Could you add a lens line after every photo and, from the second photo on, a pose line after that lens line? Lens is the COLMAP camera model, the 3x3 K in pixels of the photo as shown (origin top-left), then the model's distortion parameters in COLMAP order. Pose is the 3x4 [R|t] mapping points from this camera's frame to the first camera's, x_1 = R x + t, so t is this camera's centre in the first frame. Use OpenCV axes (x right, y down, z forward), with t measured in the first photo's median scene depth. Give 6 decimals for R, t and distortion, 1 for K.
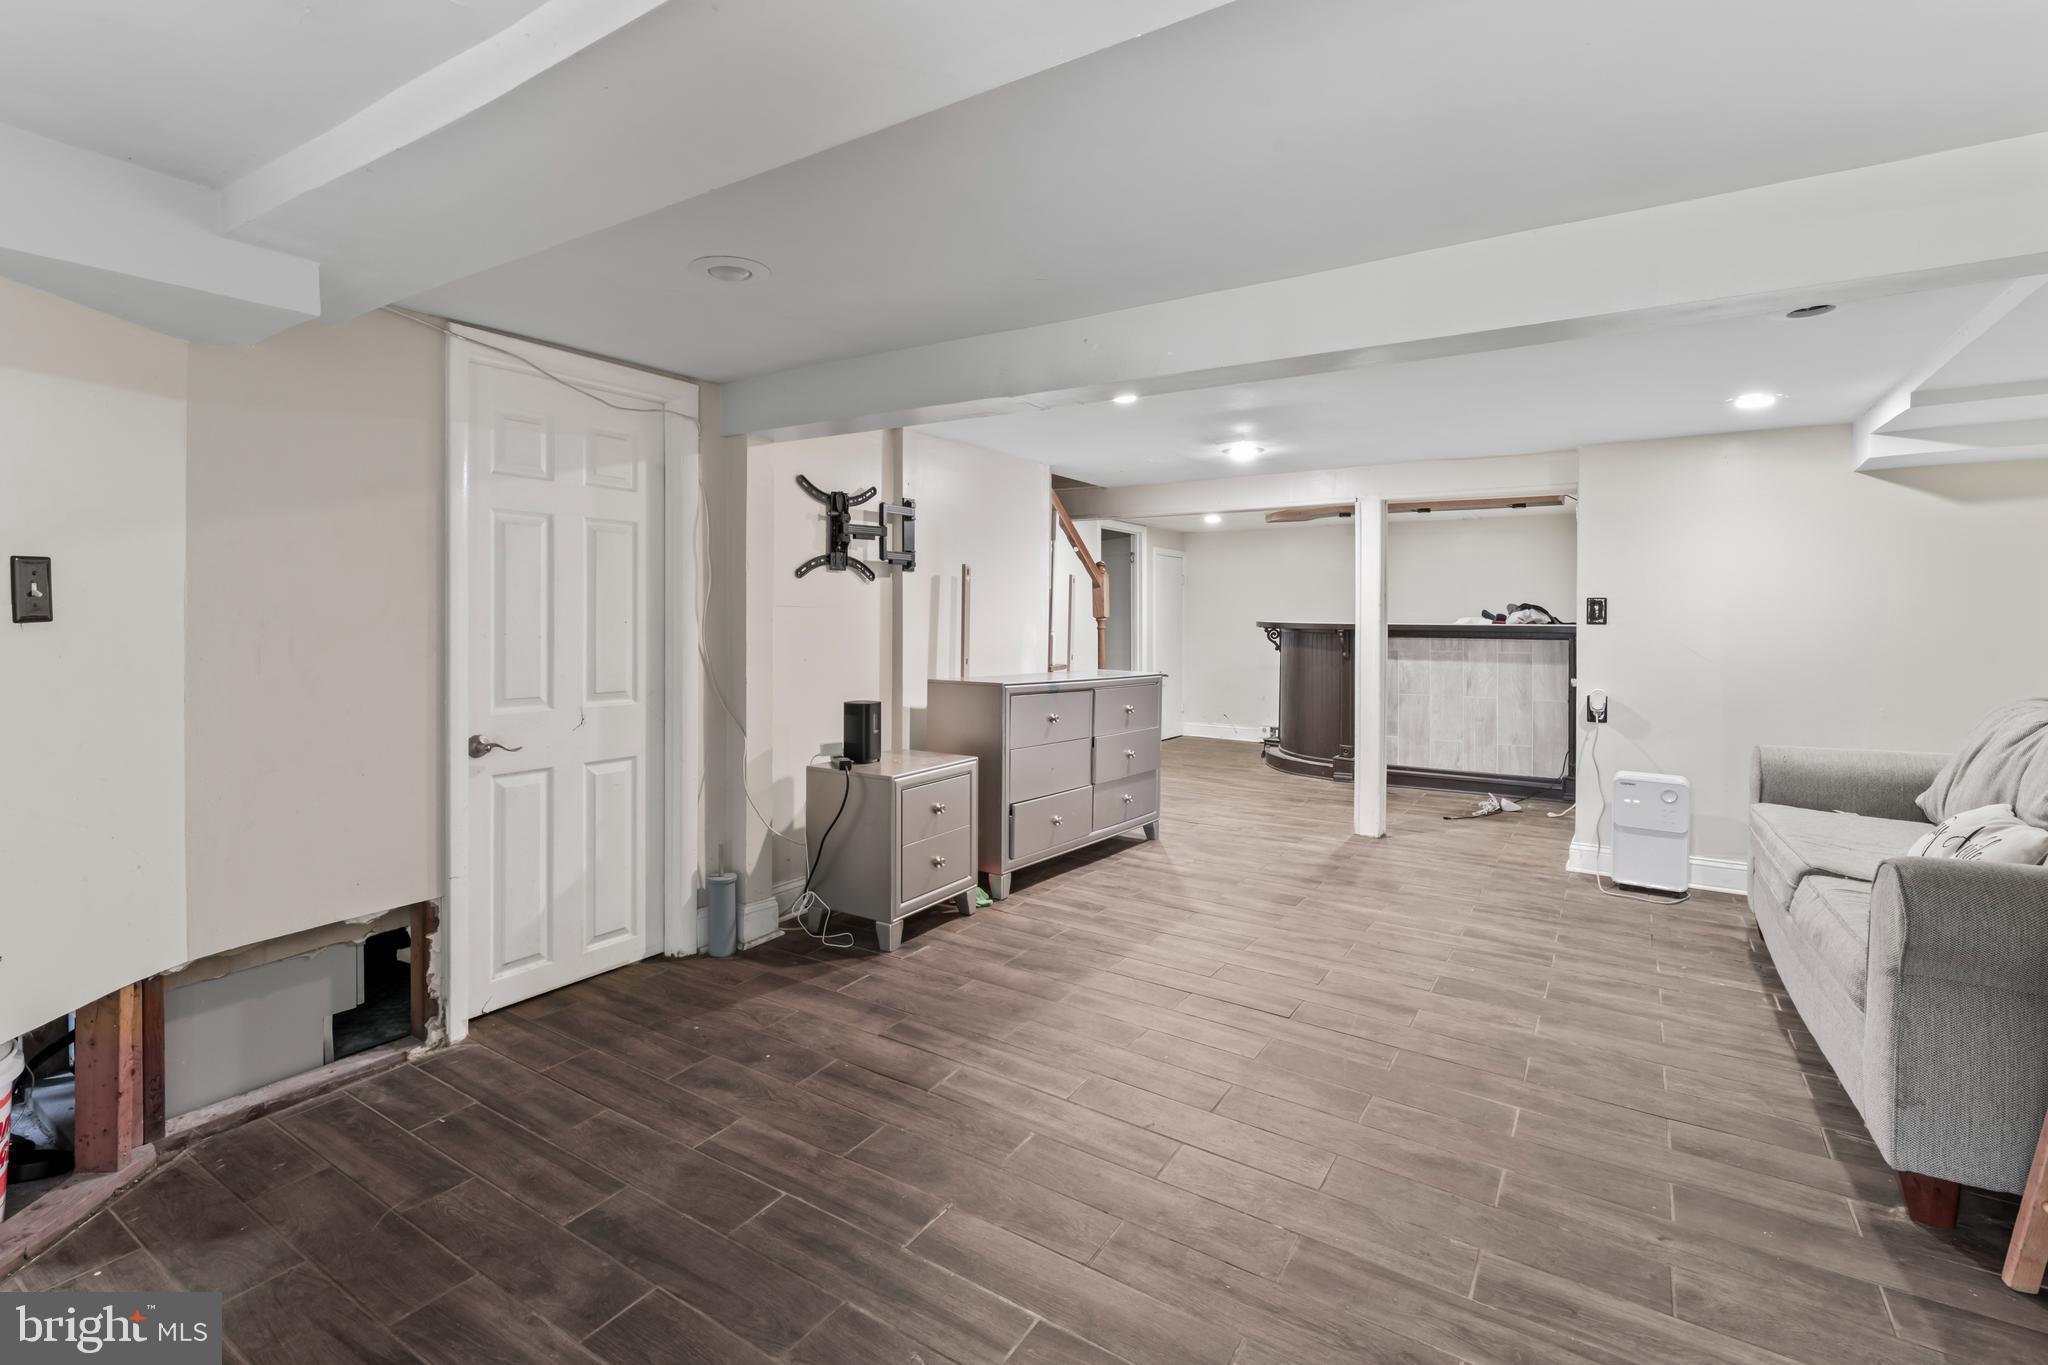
lens RADIAL K [[950.2, 0, 1024.0], [0, 950.2, 682.5], [0, 0, 1]] dist [-0.000729, -0.000137]
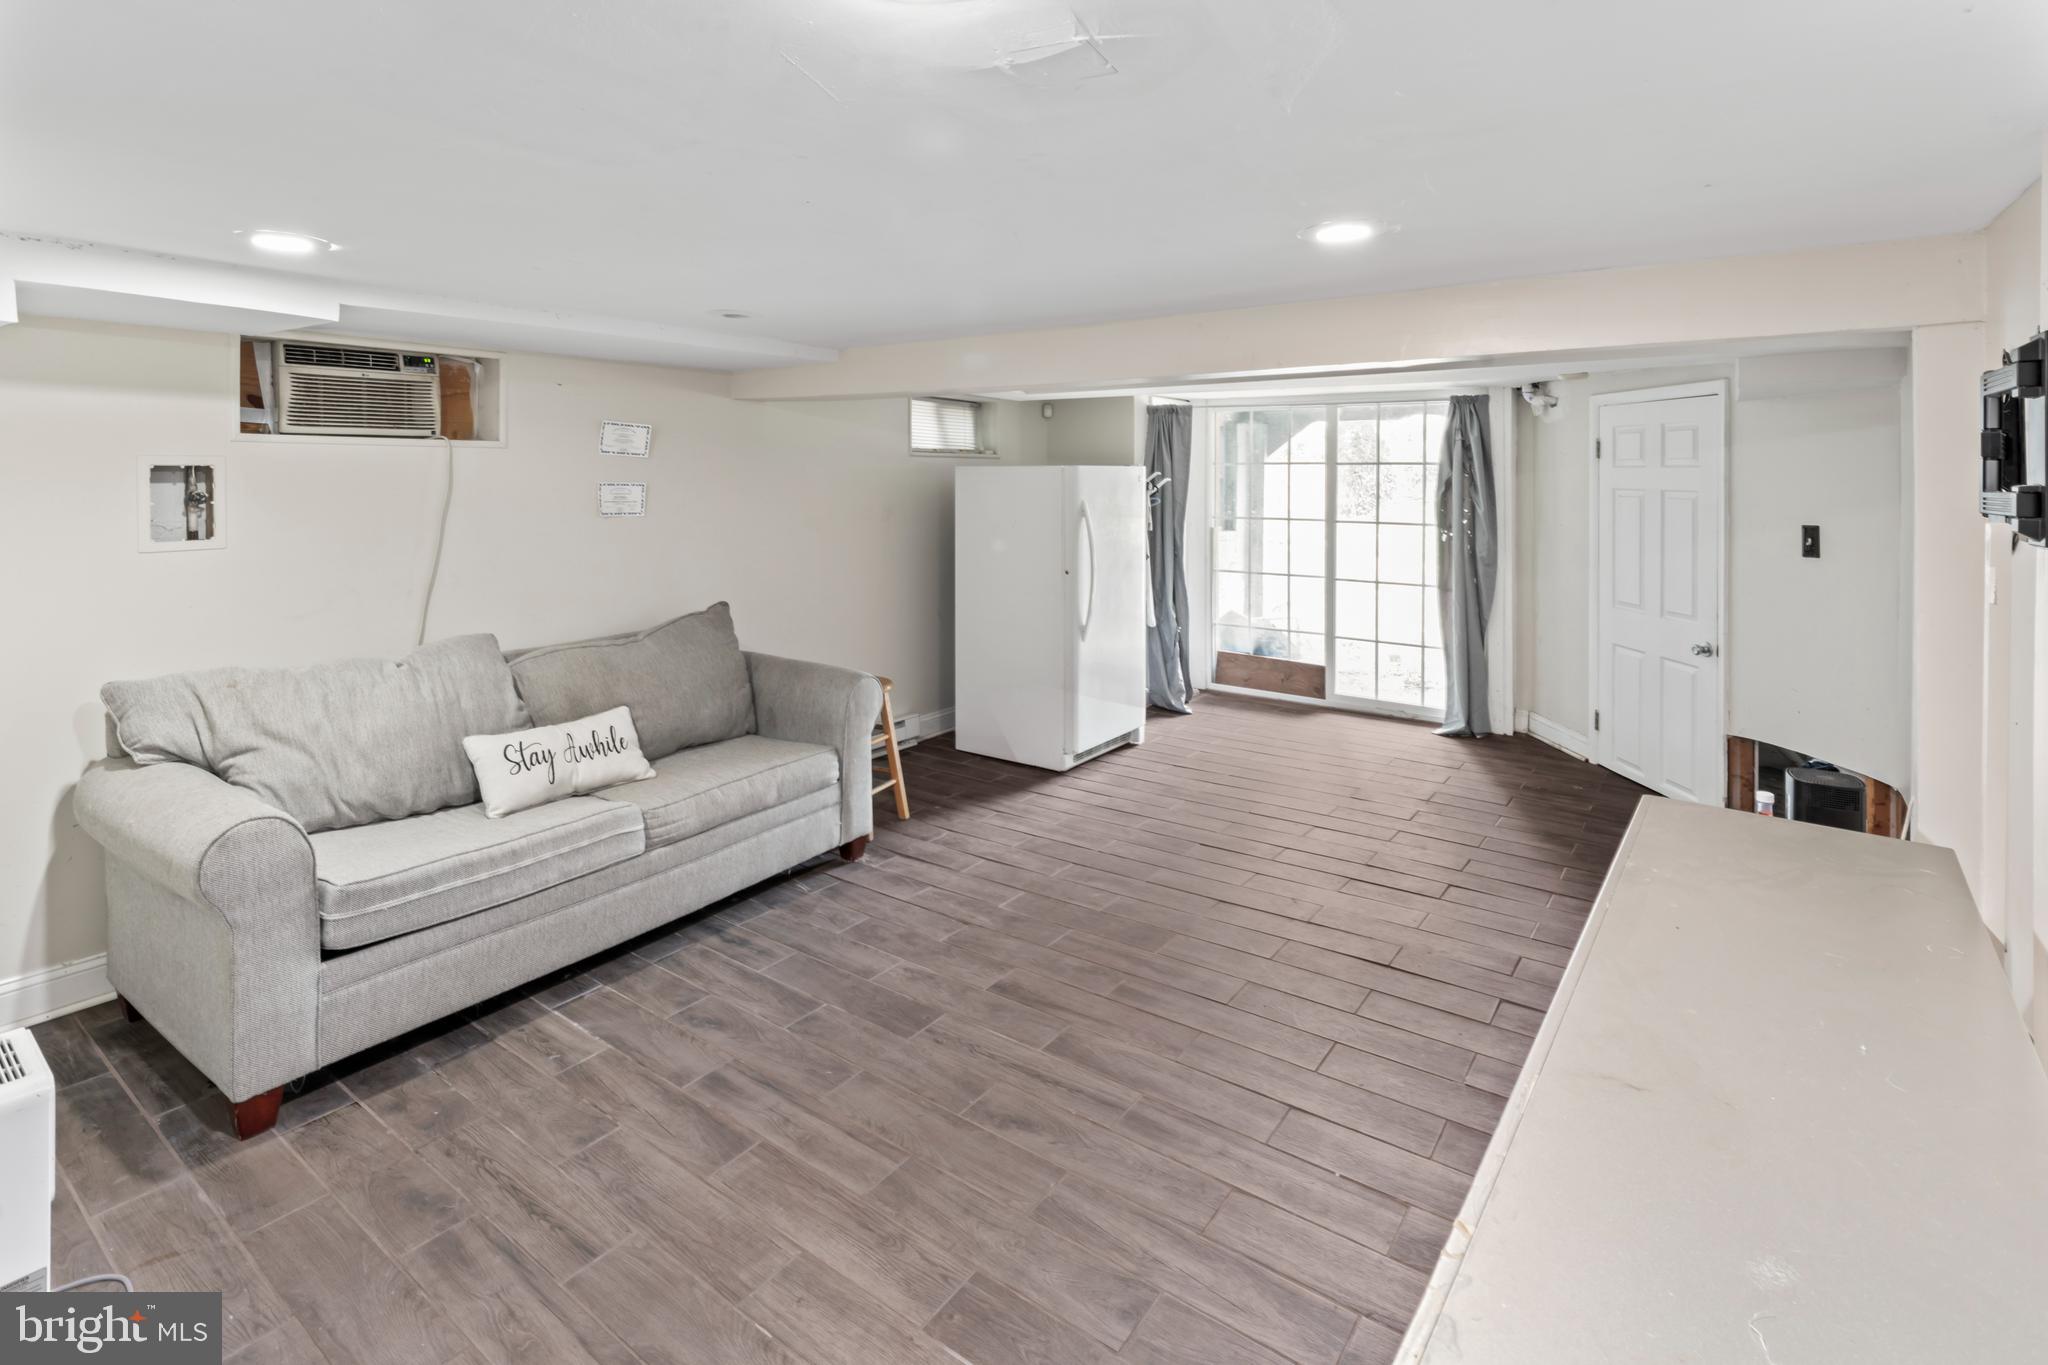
lens RADIAL K [[950.2, 0, 1024.0], [0, 950.2, 682.5], [0, 0, 1]] dist [-0.000729, -0.000137]
pose [[-0.997592, -0.018880, 0.066734, 0.308404], [0.000482, 0.960321, 0.278898, -0.211224], [-0.069351, 0.278258, -0.957999, 1.766419]]
